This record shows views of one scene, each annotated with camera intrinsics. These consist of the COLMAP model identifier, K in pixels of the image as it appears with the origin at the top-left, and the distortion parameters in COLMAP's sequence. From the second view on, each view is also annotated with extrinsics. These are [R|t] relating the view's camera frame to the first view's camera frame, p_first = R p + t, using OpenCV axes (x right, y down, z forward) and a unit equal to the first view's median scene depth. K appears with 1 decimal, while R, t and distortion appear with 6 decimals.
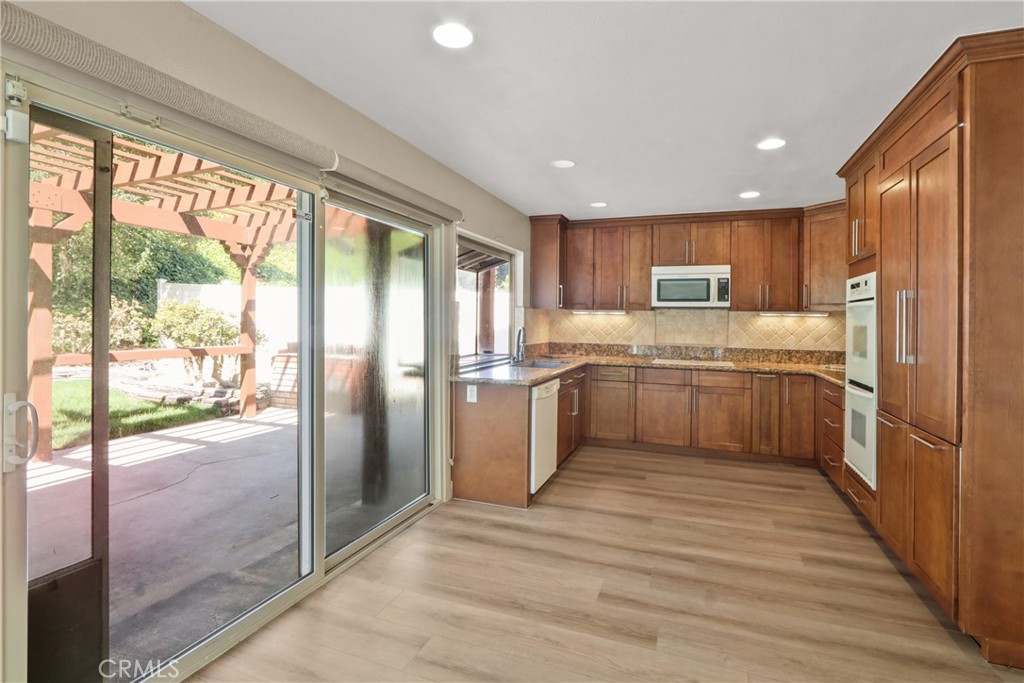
lens RADIAL K [[482.7, 0, 521.9], [0, 482.7, 320.7], [0, 0, 1]] dist [-0.013730, 0.000987]
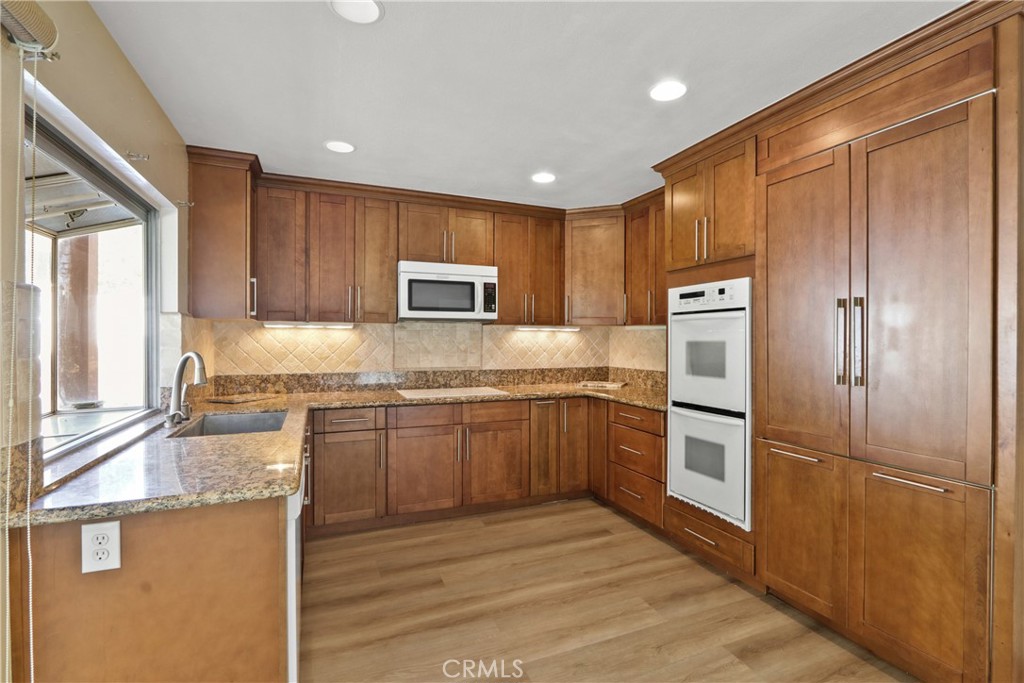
lens RADIAL K [[478.1, 0, 521.6], [0, 478.1, 341.6], [0, 0, 1]] dist [-0.015047, 0.000884]
pose [[0.729299, -0.015635, 0.684017, -0.082785], [0.009146, 0.999872, 0.013103, -0.001582], [-0.684134, -0.003300, 0.729349, 0.389564]]
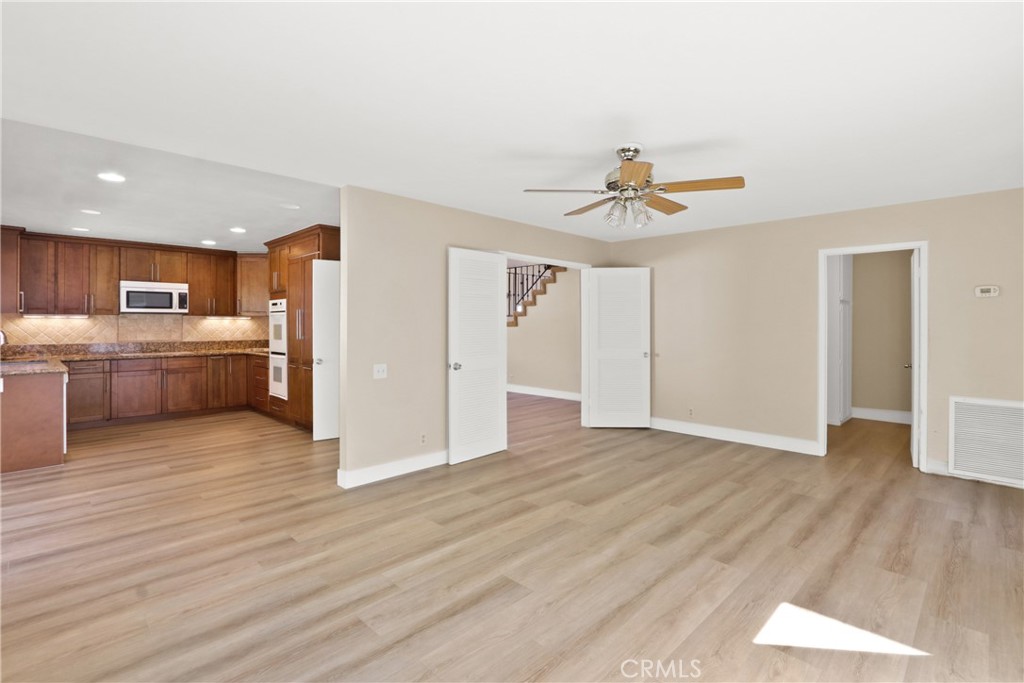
lens RADIAL K [[482.7, 0, 521.9], [0, 482.7, 320.7], [0, 0, 1]] dist [-0.013730, 0.000987]
pose [[0.401904, -0.009201, 0.915636, -0.484113], [0.008290, 0.999945, 0.006409, -0.005838], [-0.915644, 0.005015, 0.401958, -0.498535]]
